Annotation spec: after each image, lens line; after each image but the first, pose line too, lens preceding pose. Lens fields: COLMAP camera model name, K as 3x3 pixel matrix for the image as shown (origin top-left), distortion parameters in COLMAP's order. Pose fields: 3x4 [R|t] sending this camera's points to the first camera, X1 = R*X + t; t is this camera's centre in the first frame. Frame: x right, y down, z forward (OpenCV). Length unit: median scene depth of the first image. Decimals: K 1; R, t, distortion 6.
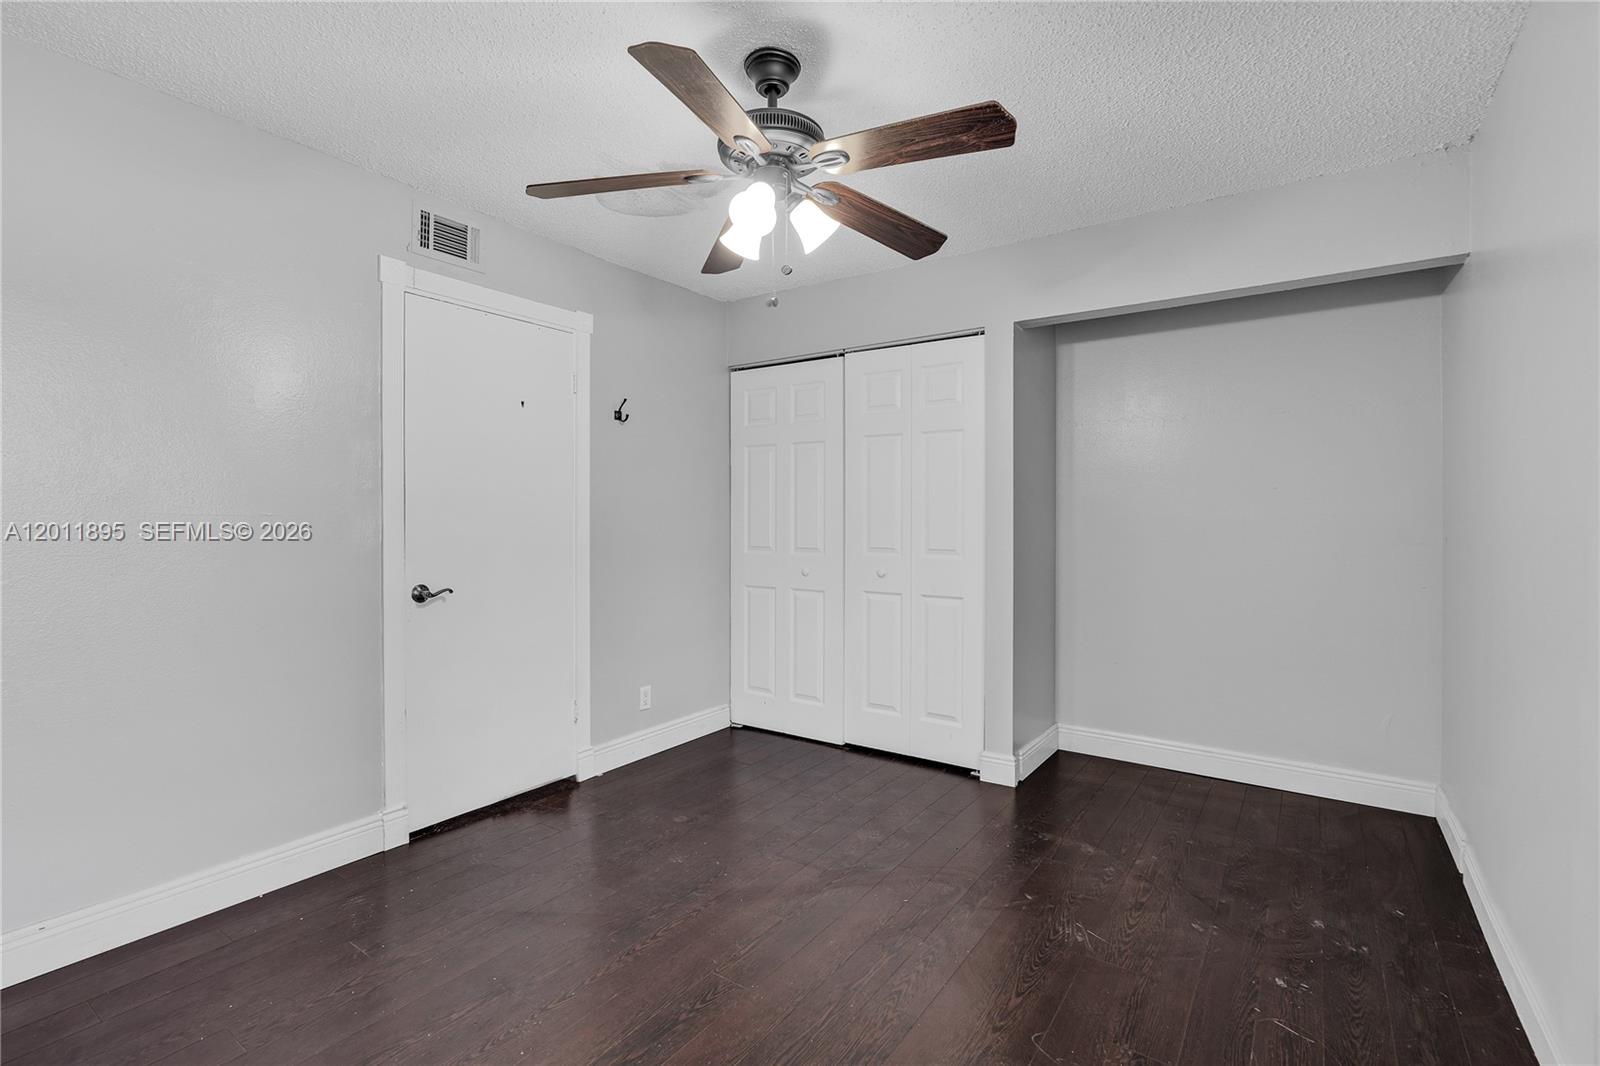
lens RADIAL K [[738.3, 0, 794.5], [0, 738.3, 521.9], [0, 0, 1]] dist [-0.000686, 0.000068]
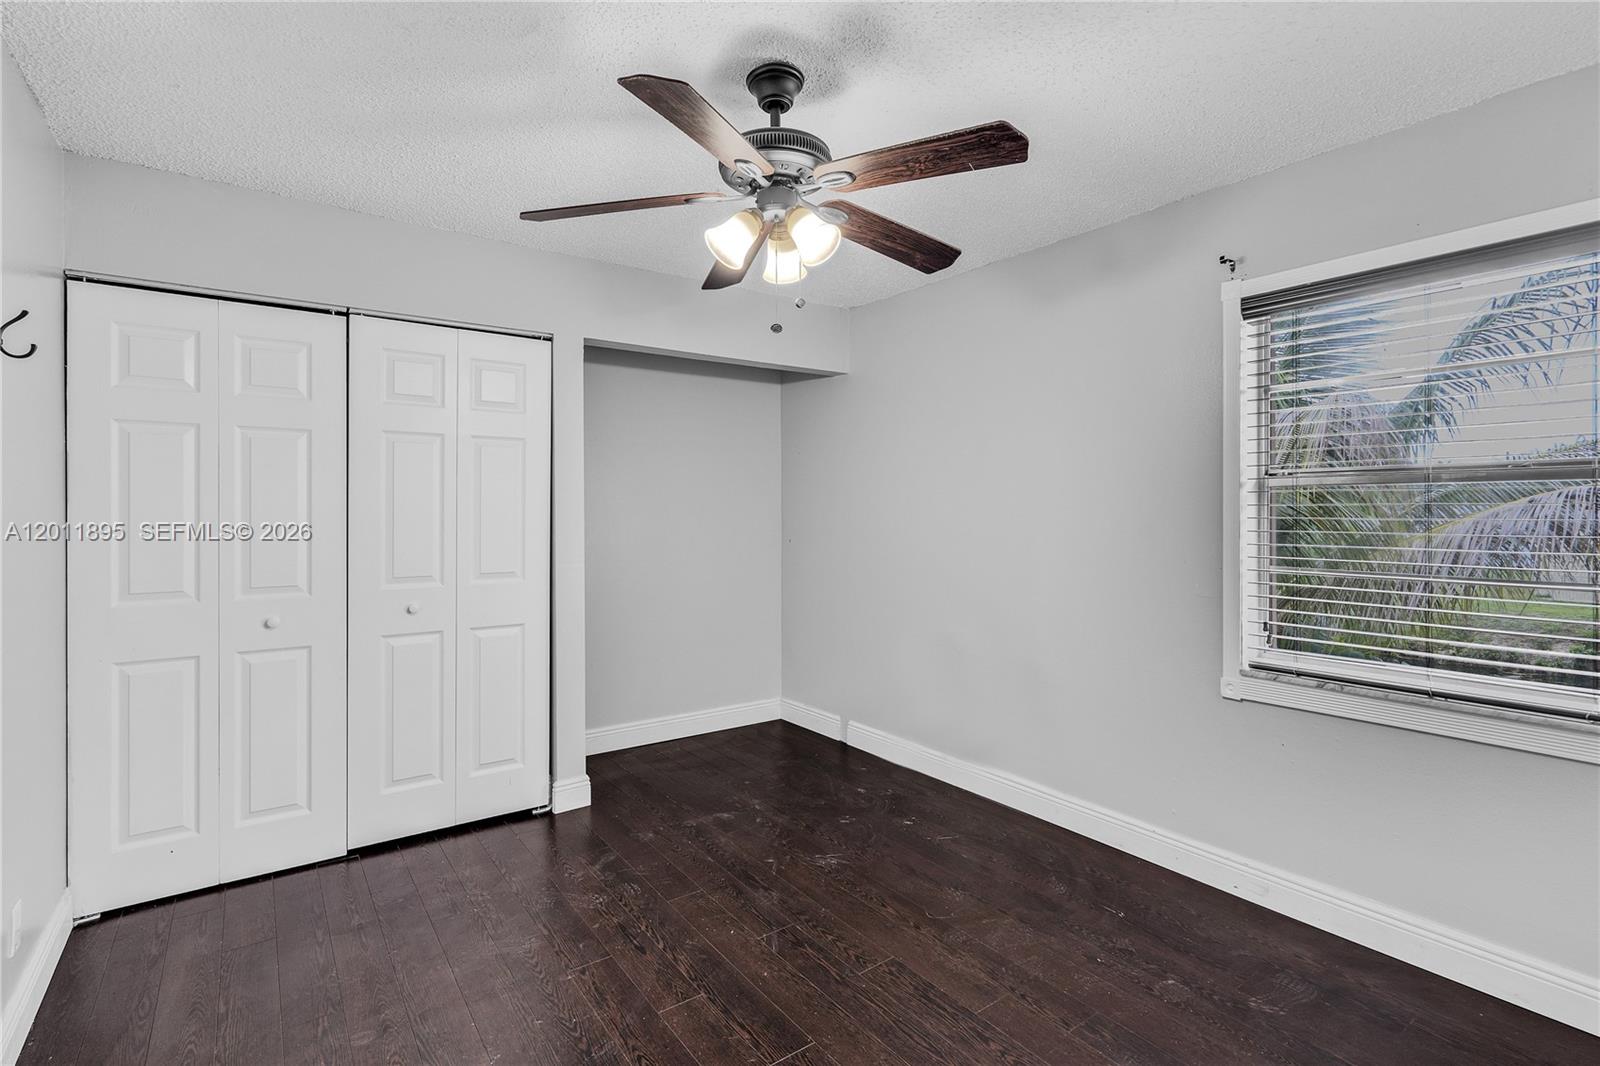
lens RADIAL K [[752.0, 0, 800.7], [0, 752.0, 509.0], [0, 0, 1]] dist [-0.000469, 0.000048]
pose [[0.319073, 0.003576, 0.947723, -0.566979], [0.006928, 0.999957, -0.006106, -0.032328], [-0.947705, 0.008514, 0.319035, 0.396396]]
